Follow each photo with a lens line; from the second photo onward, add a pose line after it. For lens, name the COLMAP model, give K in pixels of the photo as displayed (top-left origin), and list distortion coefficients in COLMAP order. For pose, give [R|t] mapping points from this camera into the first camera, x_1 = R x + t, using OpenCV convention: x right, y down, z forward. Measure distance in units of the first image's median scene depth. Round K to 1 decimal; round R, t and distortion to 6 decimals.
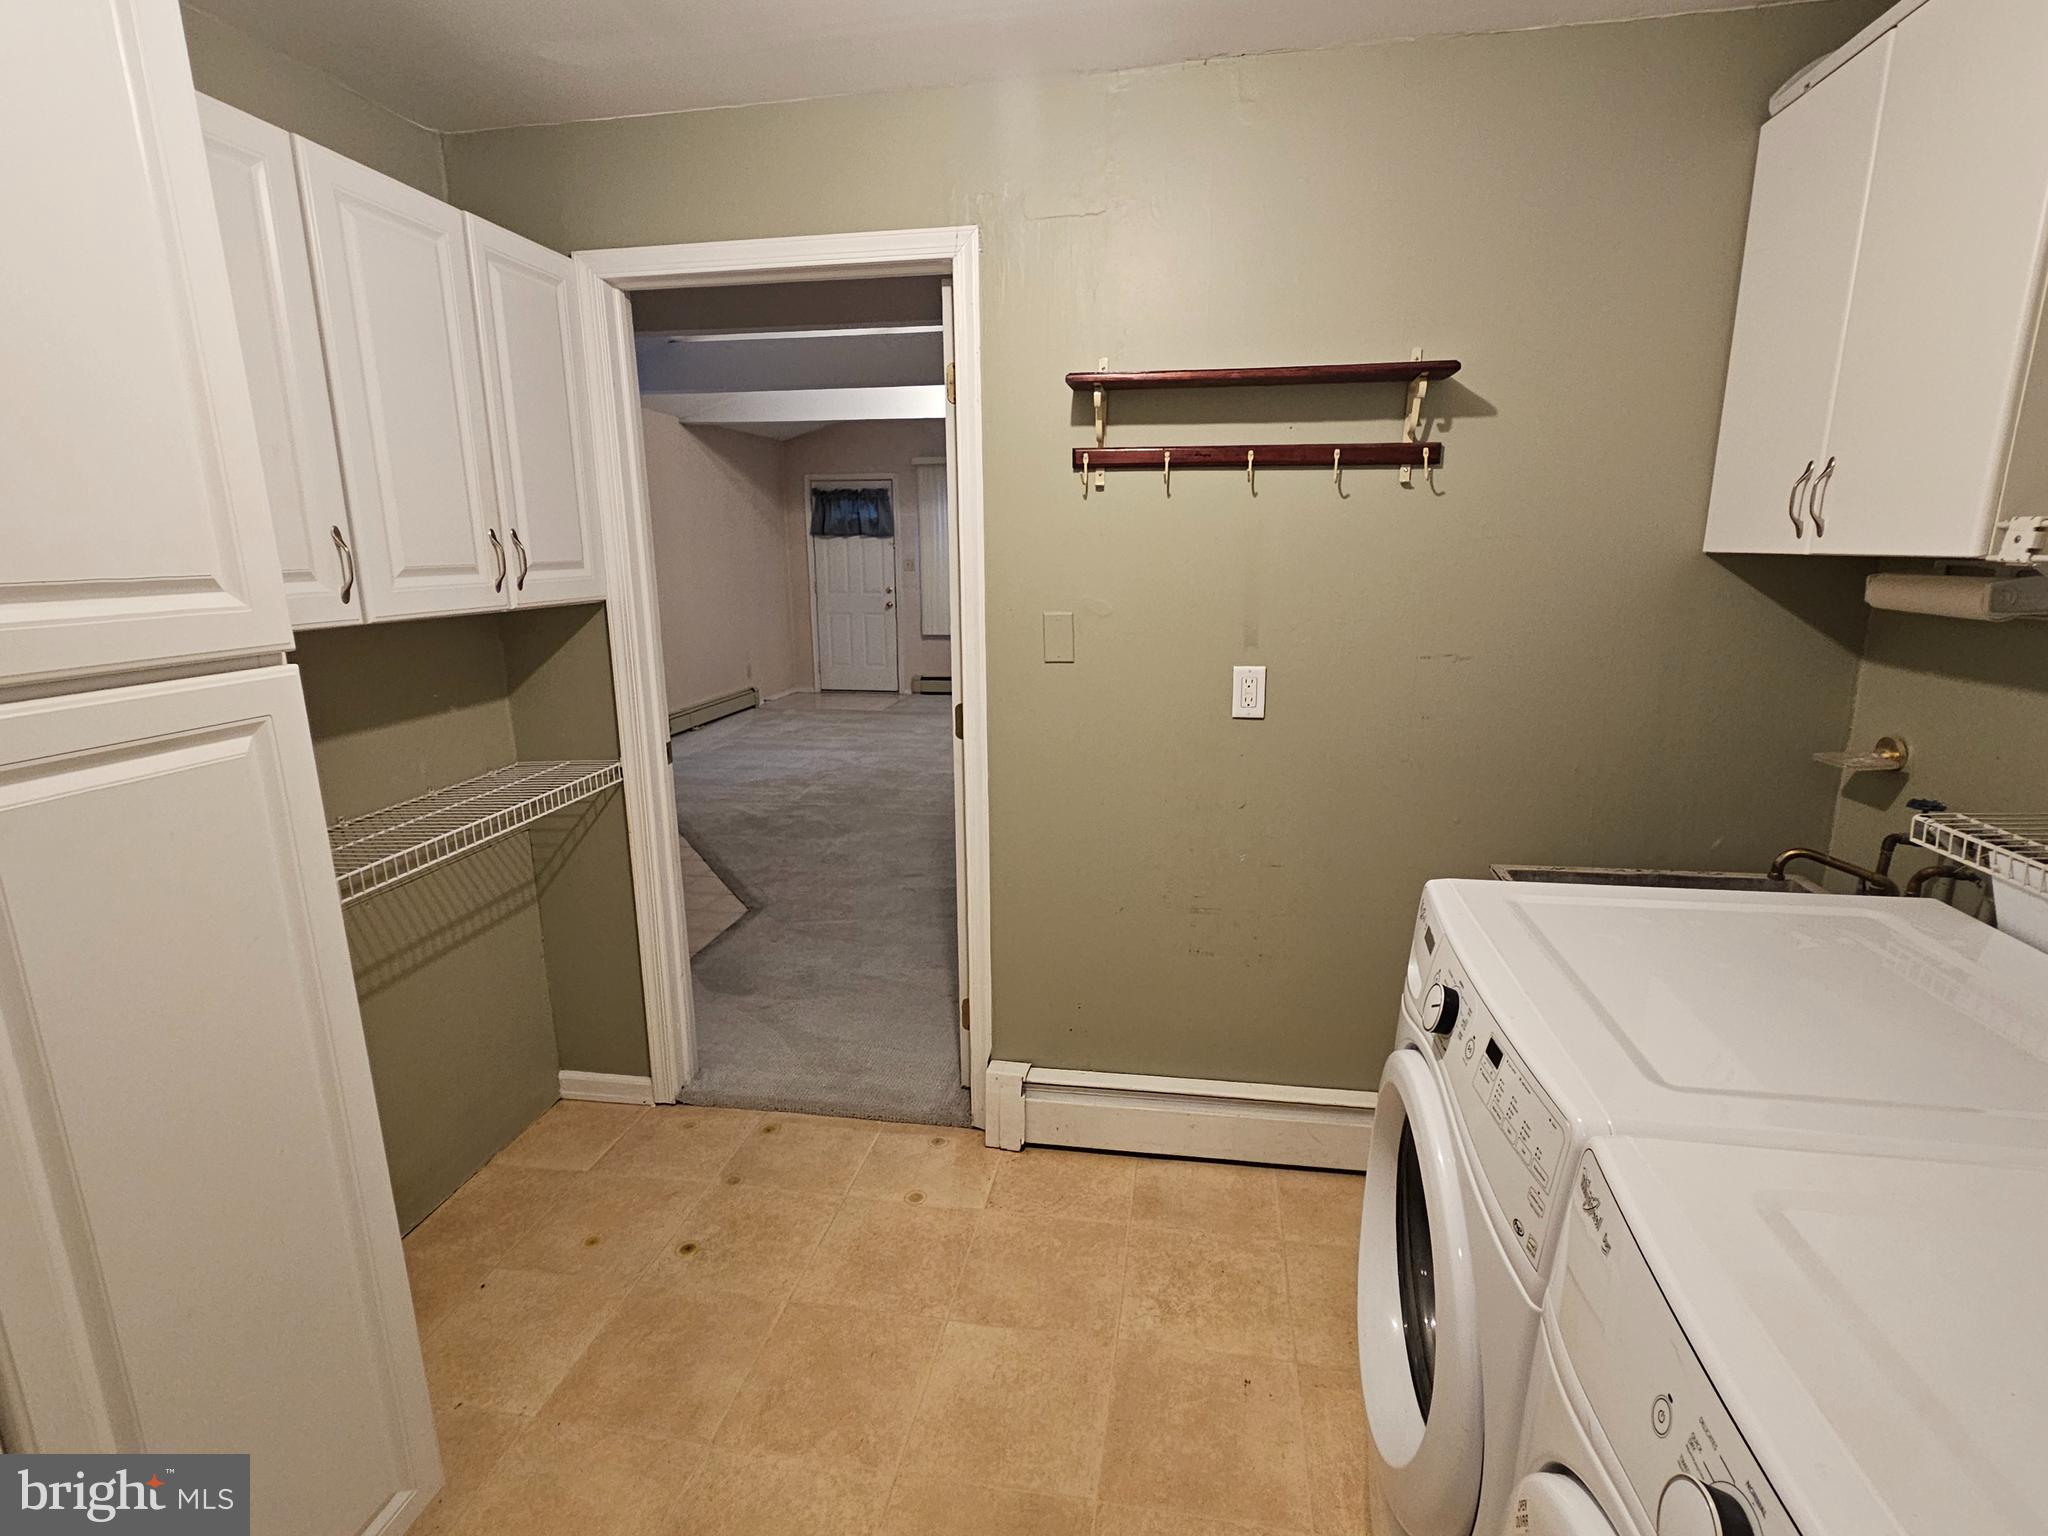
lens RADIAL K [[1016.8, 0, 1021.1], [0, 1016.8, 765.9], [0, 0, 1]] dist [0.022045, 0.000754]
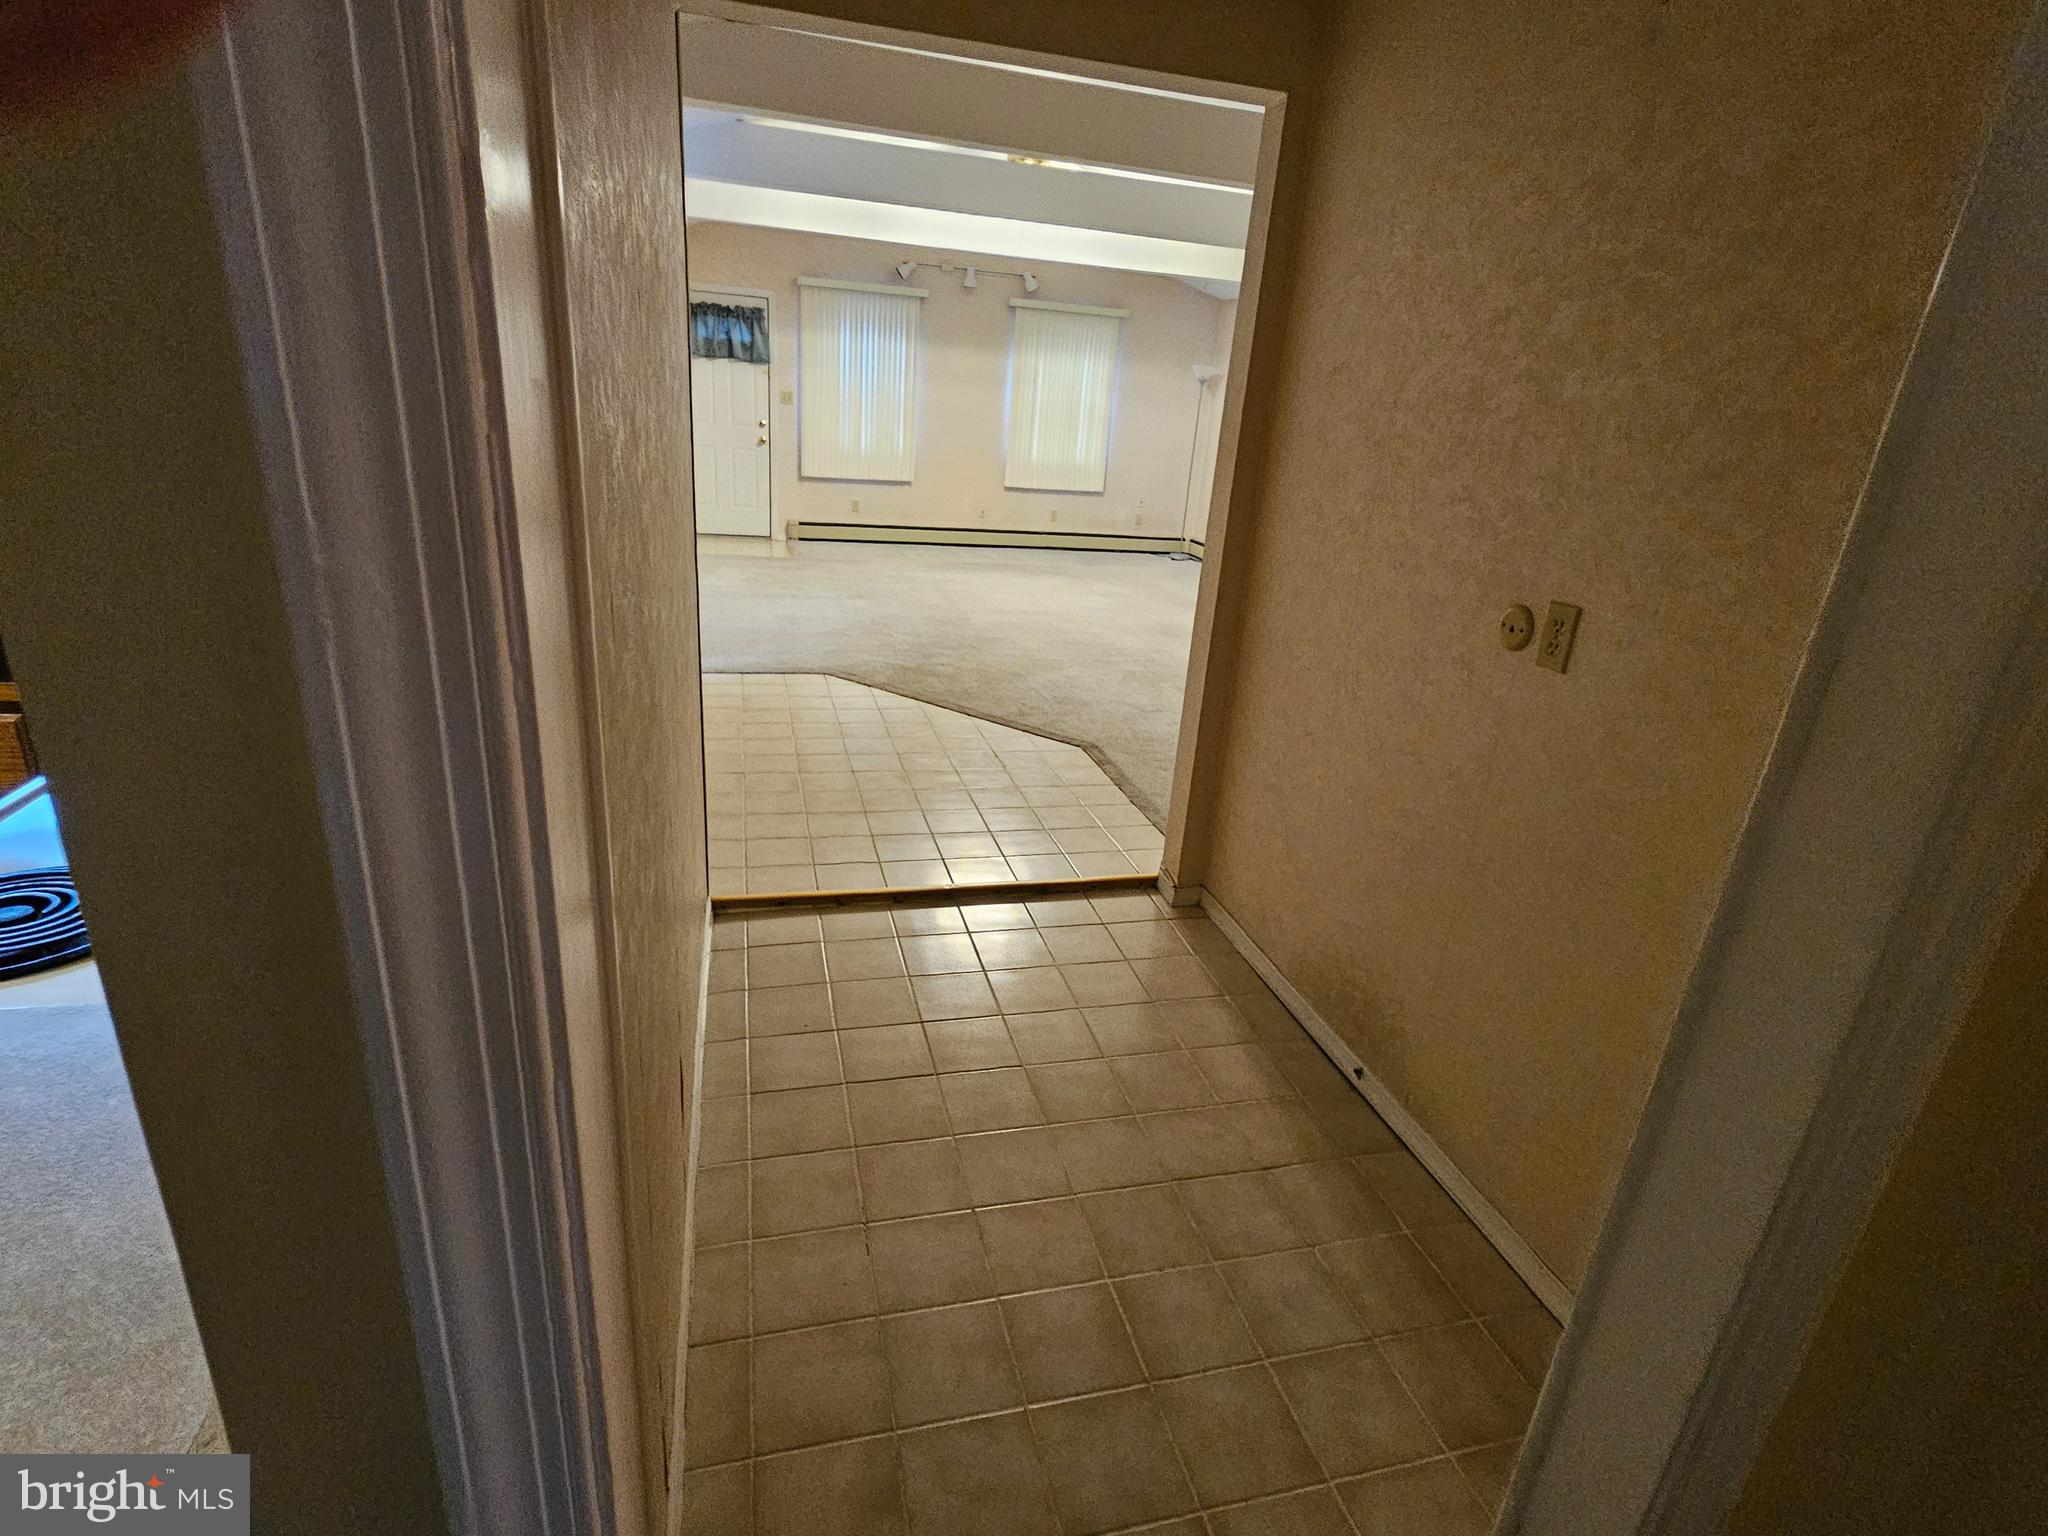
lens RADIAL K [[1016.8, 0, 1026.0], [0, 1016.8, 759.6], [0, 0, 1]] dist [0.022045, 0.000754]
pose [[0.904800, -0.070323, 0.419990, -0.327944], [0.012571, 0.990251, 0.138725, 0.002786], [-0.425651, -0.120239, 0.896863, 0.034409]]
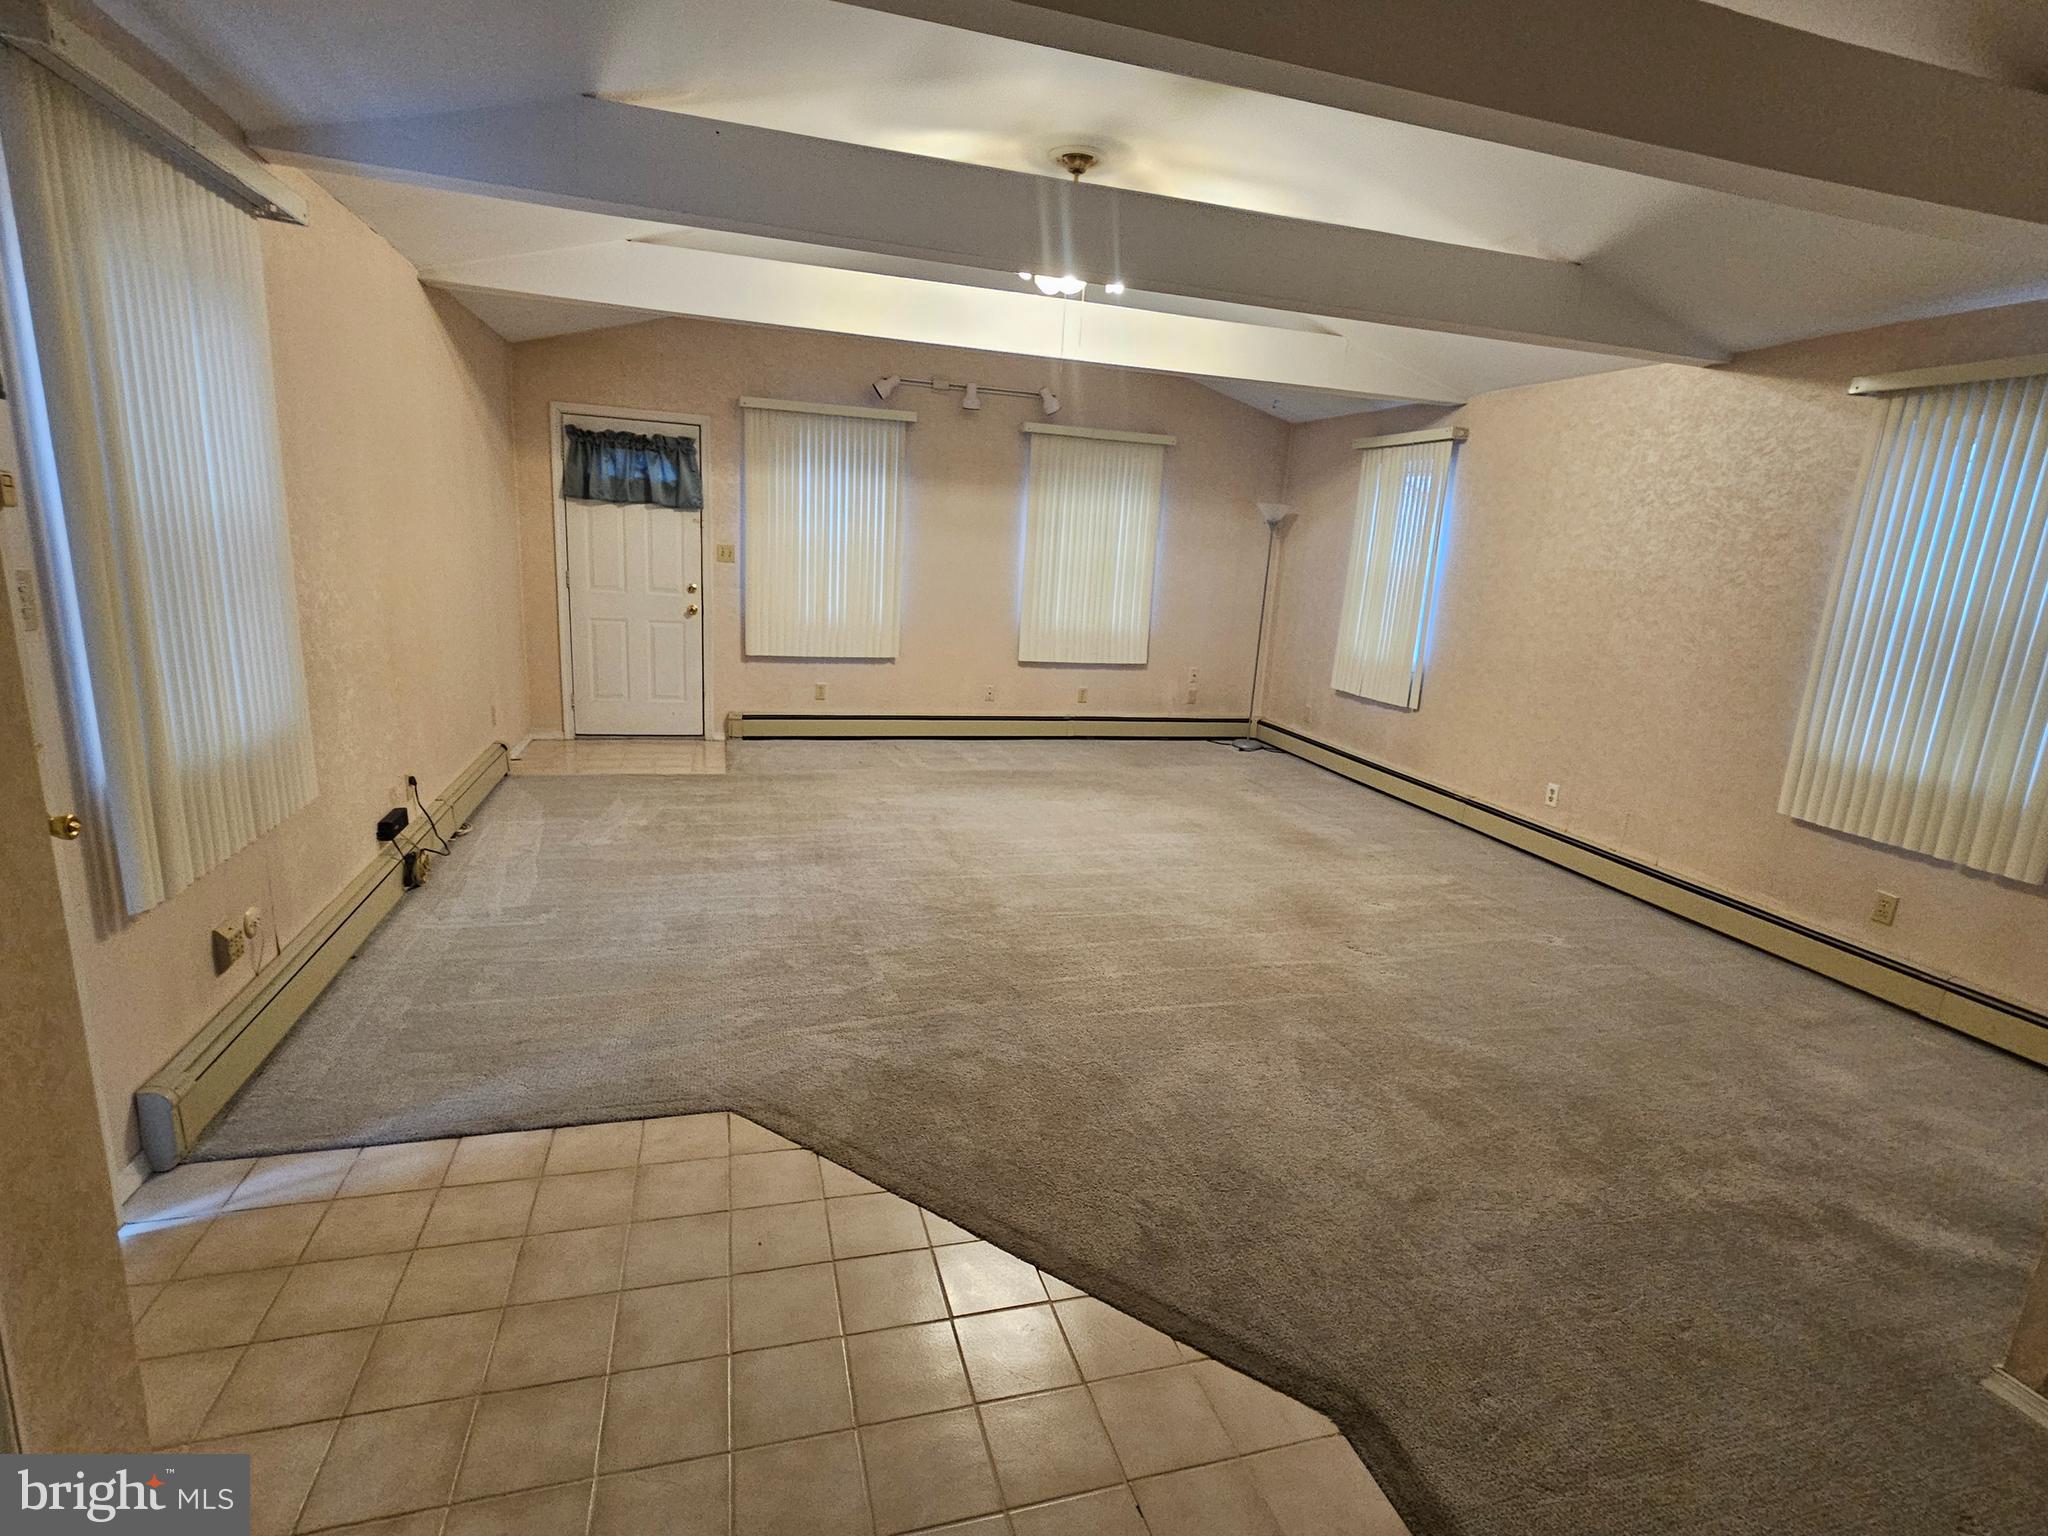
lens RADIAL K [[1016.8, 0, 1032.8], [0, 1016.8, 768.5], [0, 0, 1]] dist [0.022045, 0.000754]
pose [[0.892893, -0.039665, 0.448518, -0.240598], [0.032468, 0.999191, 0.023727, -0.062256], [-0.449097, -0.006623, 0.893459, 0.292749]]
